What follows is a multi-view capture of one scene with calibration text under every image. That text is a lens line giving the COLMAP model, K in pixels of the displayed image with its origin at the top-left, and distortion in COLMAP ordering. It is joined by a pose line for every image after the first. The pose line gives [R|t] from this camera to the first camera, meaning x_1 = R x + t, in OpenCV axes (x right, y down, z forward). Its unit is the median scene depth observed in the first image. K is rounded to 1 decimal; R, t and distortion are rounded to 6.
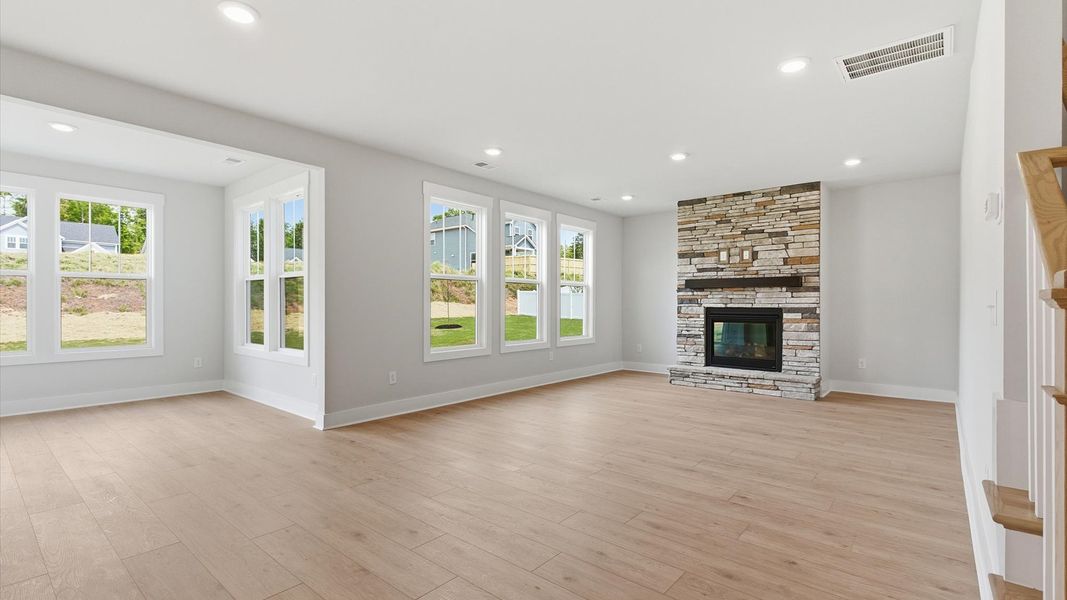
lens RADIAL K [[481.0, 0, 535.0], [0, 481.0, 304.7], [0, 0, 1]] dist [0.003612, -0.000287]
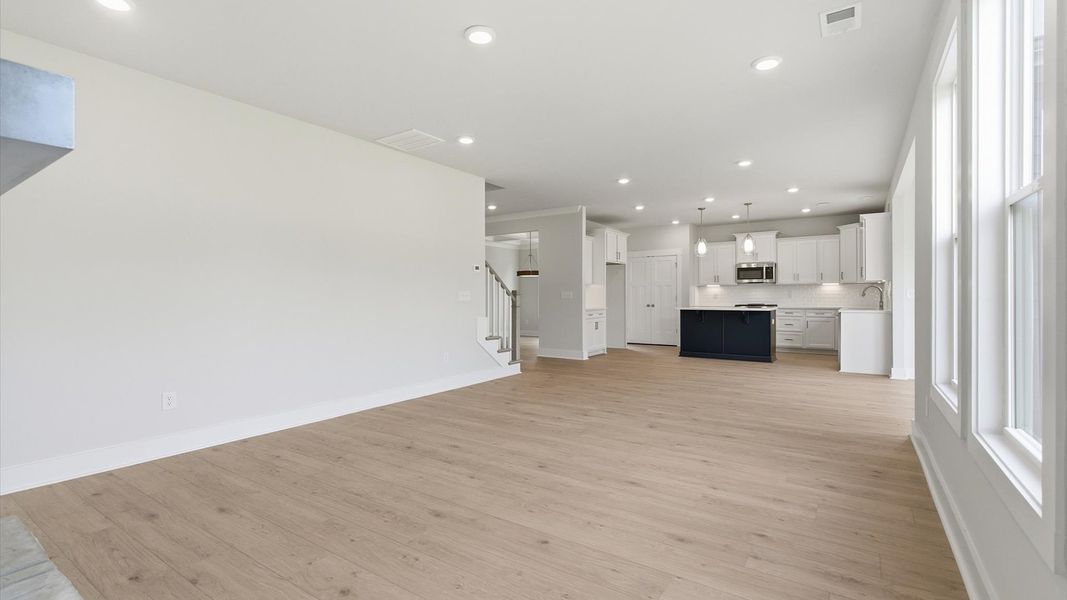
lens RADIAL K [[481.0, 0, 529.0], [0, 481.0, 296.7], [0, 0, 1]] dist [0.003612, -0.000287]
pose [[-0.994847, 0.005344, -0.101243, 0.203396], [0.004990, 0.999981, 0.003754, 0.000728], [0.101261, 0.003230, -0.994855, 1.069883]]
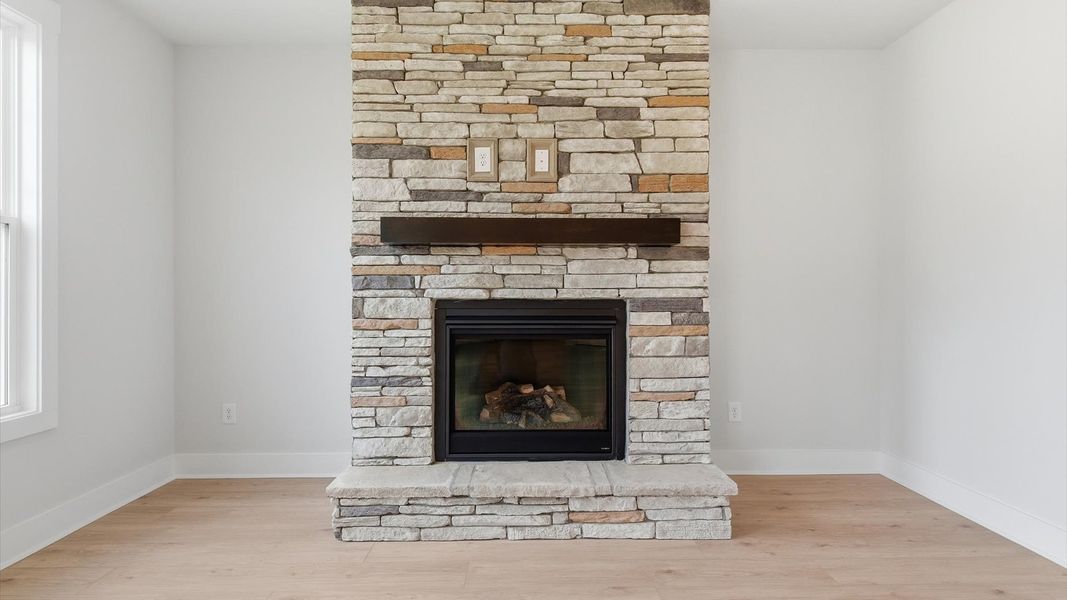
lens RADIAL K [[557.6, 0, 533.6], [0, 557.6, 294.5], [0, 0, 1]] dist [0.011414, -0.000980]
pose [[0.758061, -0.003285, 0.652176, 0.147307], [0.004172, 0.999991, 0.000187, 0.002370], [-0.652171, 0.002580, 0.758068, 0.674181]]
